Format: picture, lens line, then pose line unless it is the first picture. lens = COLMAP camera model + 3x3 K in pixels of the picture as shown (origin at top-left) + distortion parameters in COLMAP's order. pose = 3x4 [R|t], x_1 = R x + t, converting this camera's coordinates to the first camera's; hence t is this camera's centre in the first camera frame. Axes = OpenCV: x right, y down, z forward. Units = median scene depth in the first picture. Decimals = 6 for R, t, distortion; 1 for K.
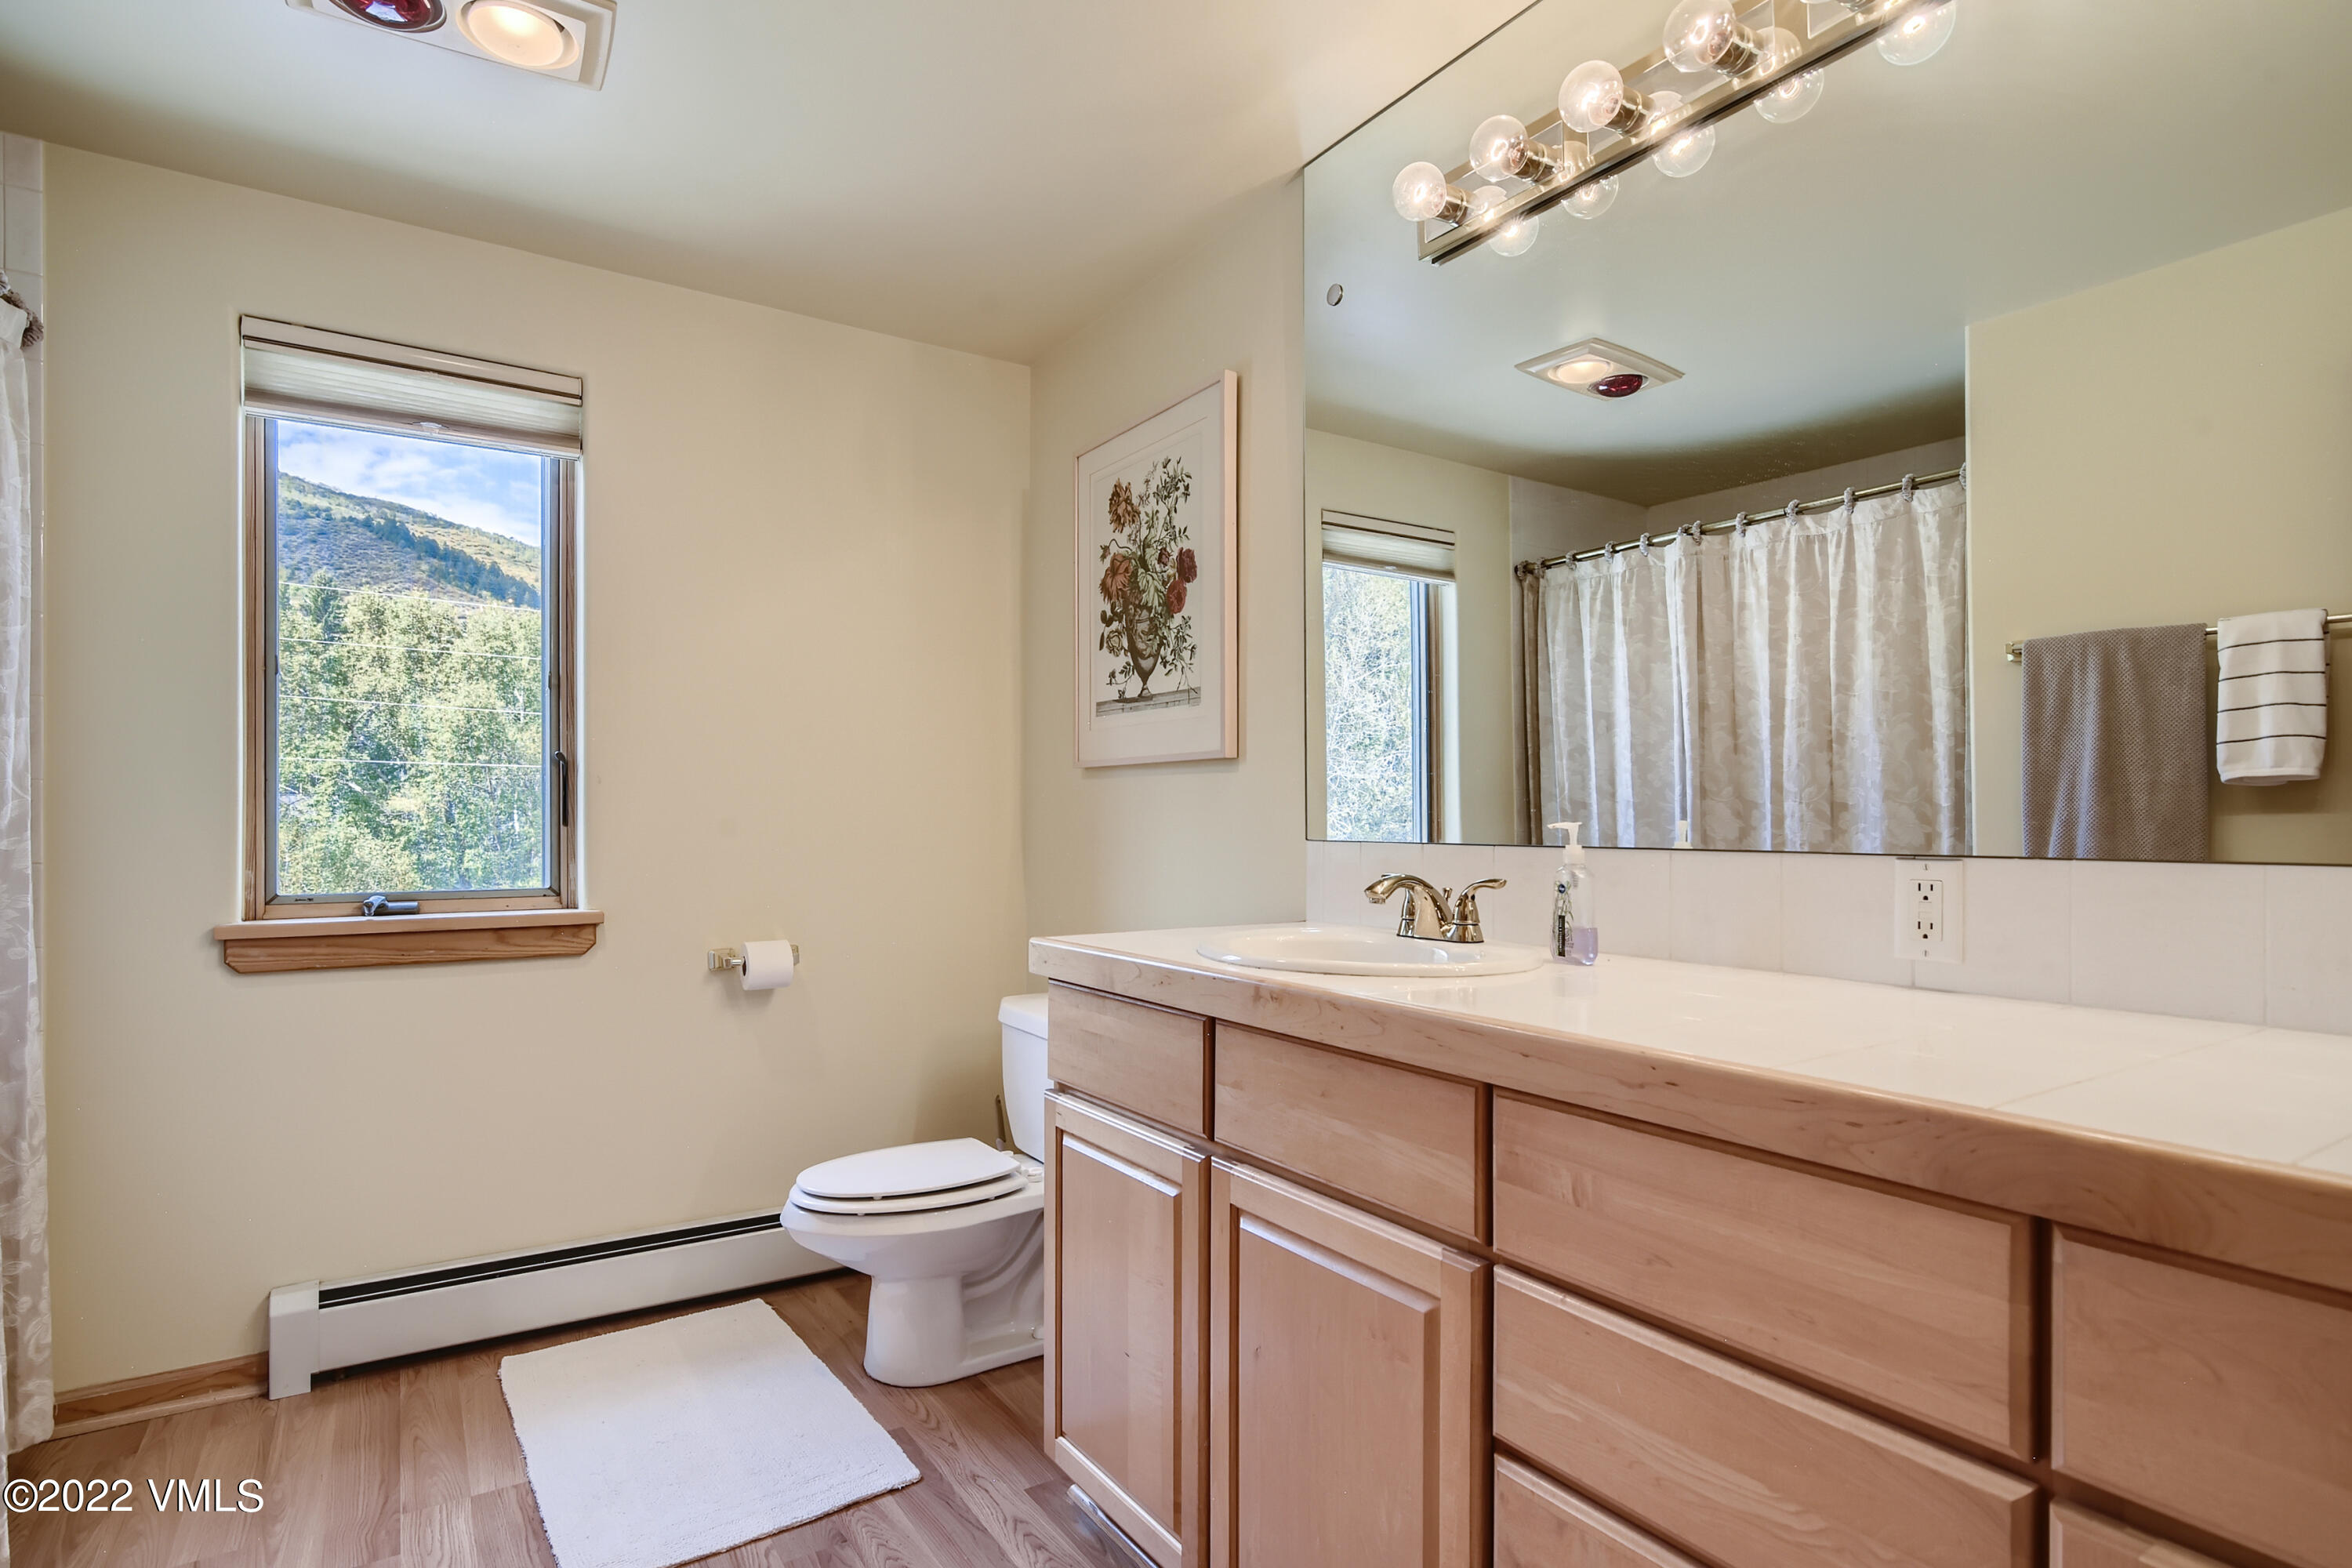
lens RADIAL K [[1190.1, 0, 1179.6], [0, 1190.1, 801.8], [0, 0, 1]] dist [0.018038, -0.004244]
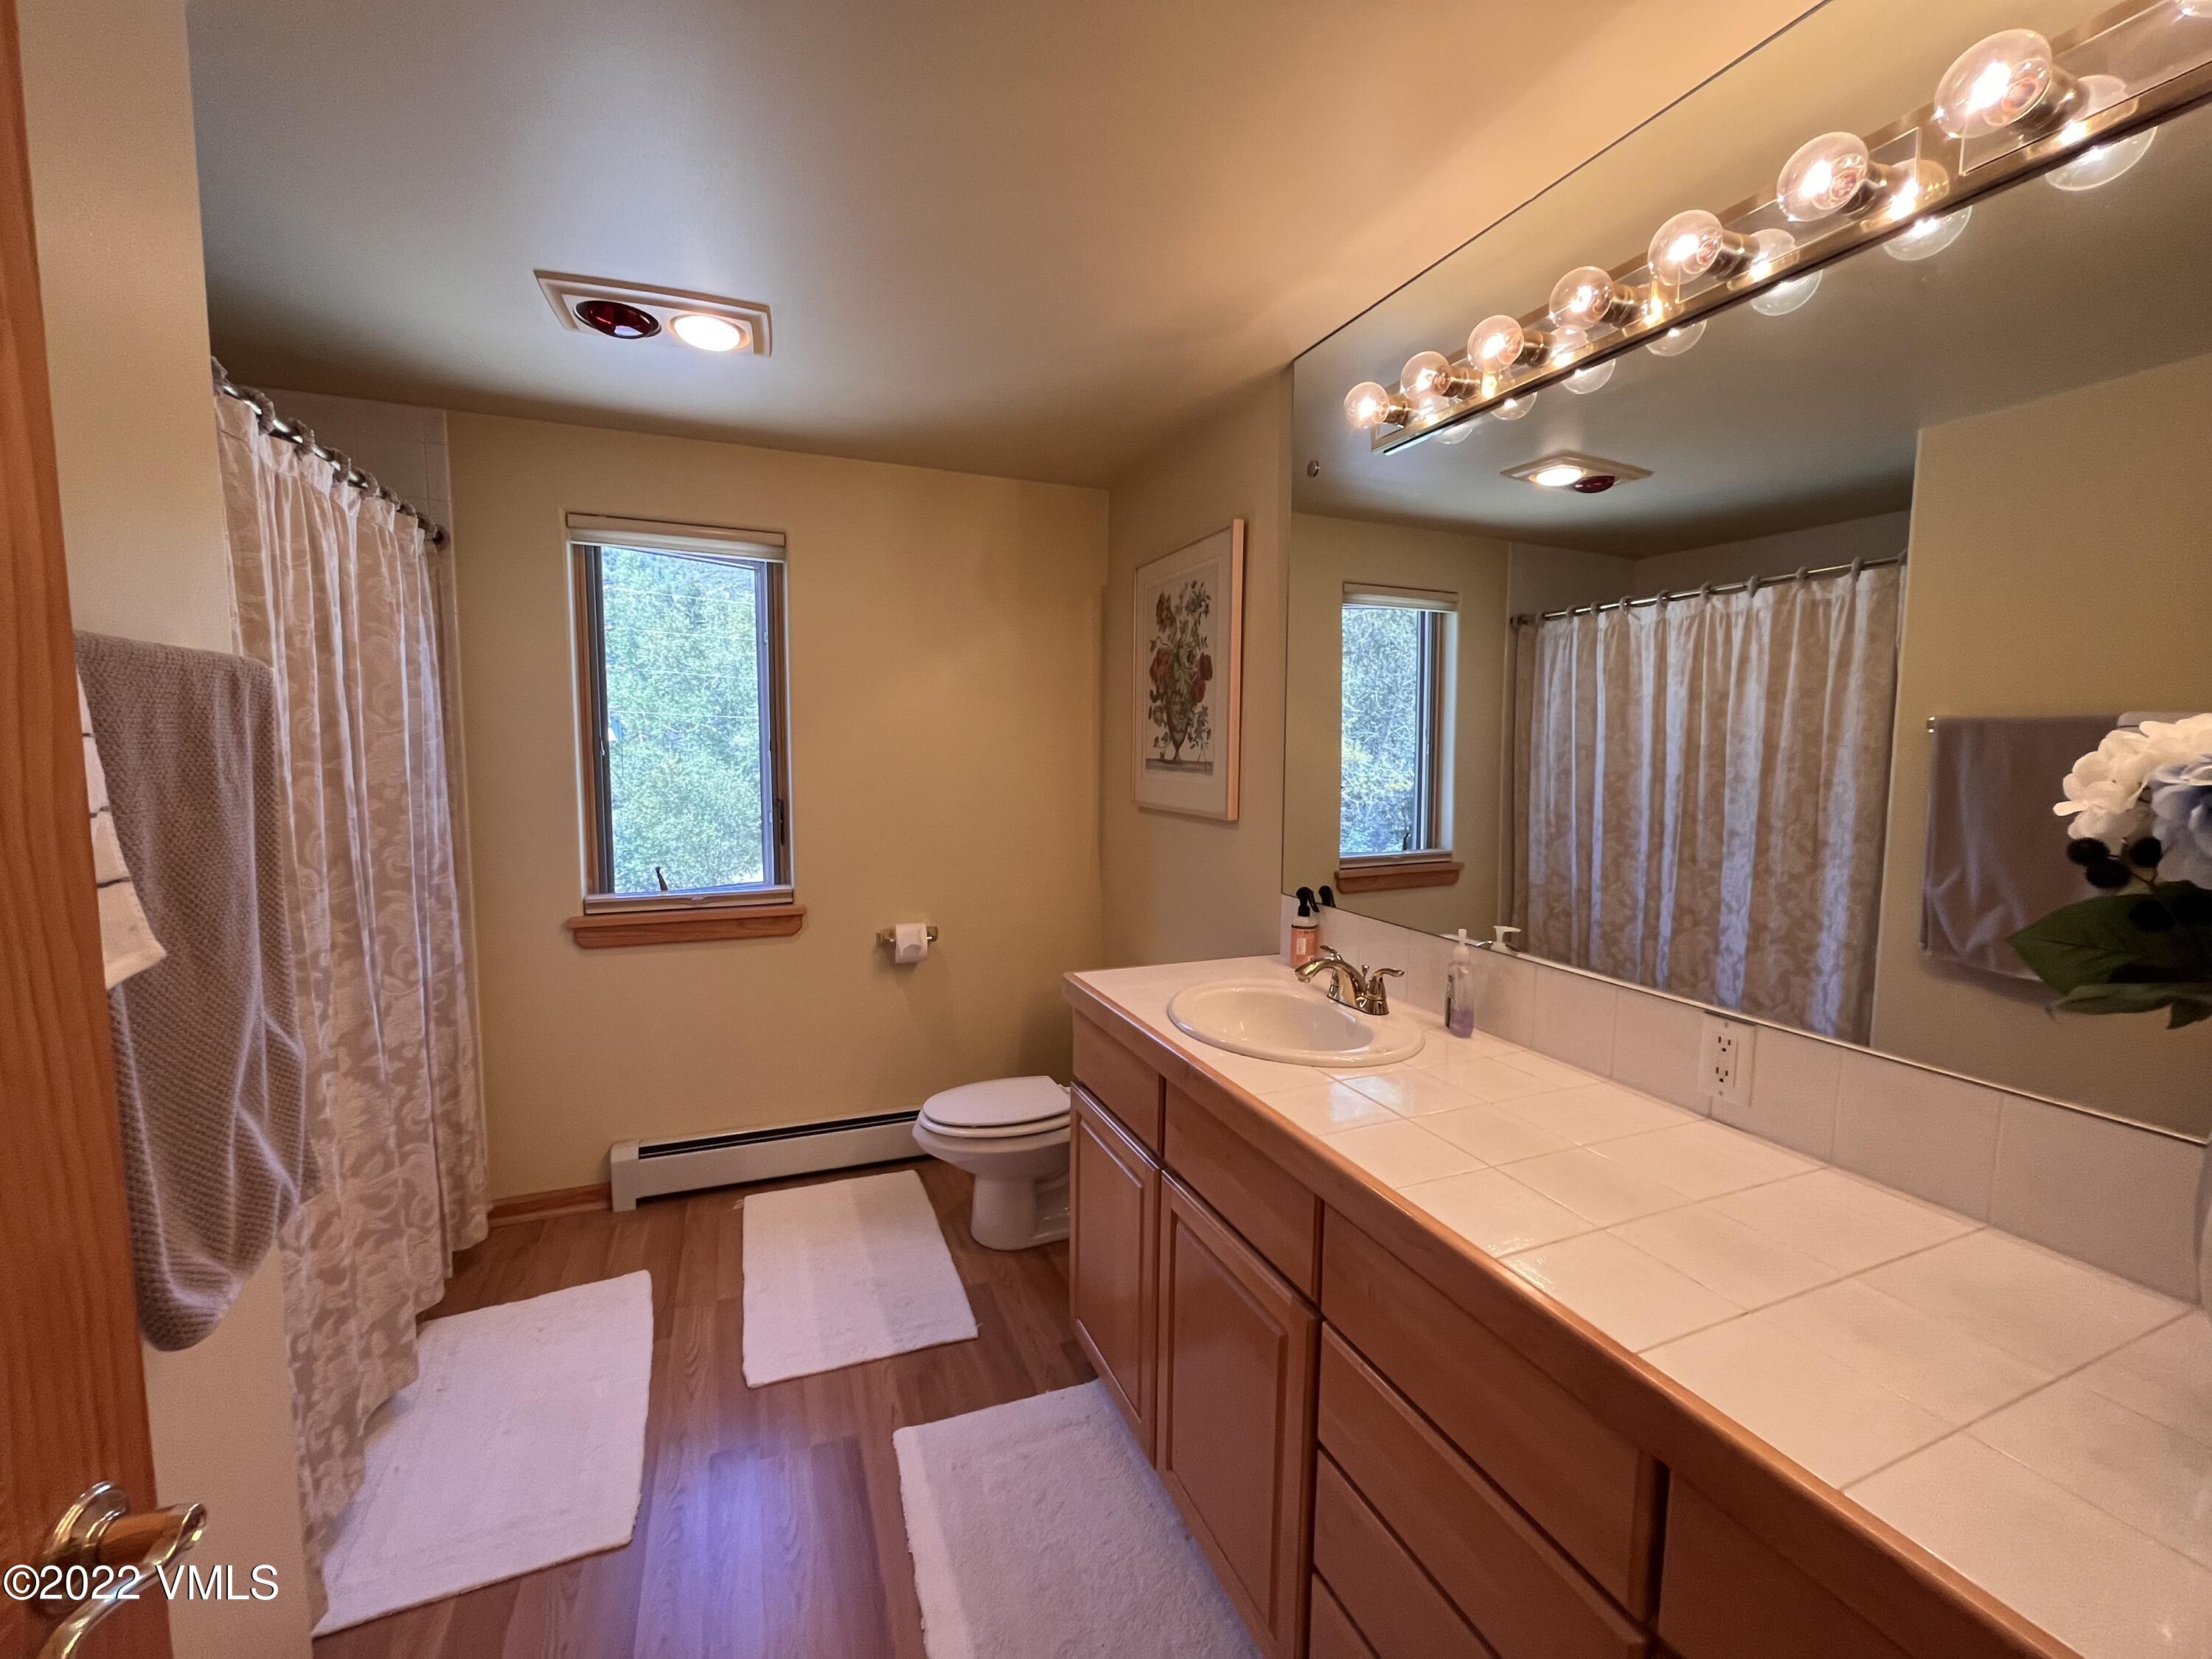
lens RADIAL K [[896.3, 0, 1108.1], [0, 896.3, 819.8], [0, 0, 1]] dist [0.006064, -0.000315]
pose [[0.981782, 0.024883, -0.188374, 0.094219], [-0.007995, 0.995920, 0.089886, -0.124548], [0.189842, -0.086742, 0.977975, 0.002747]]
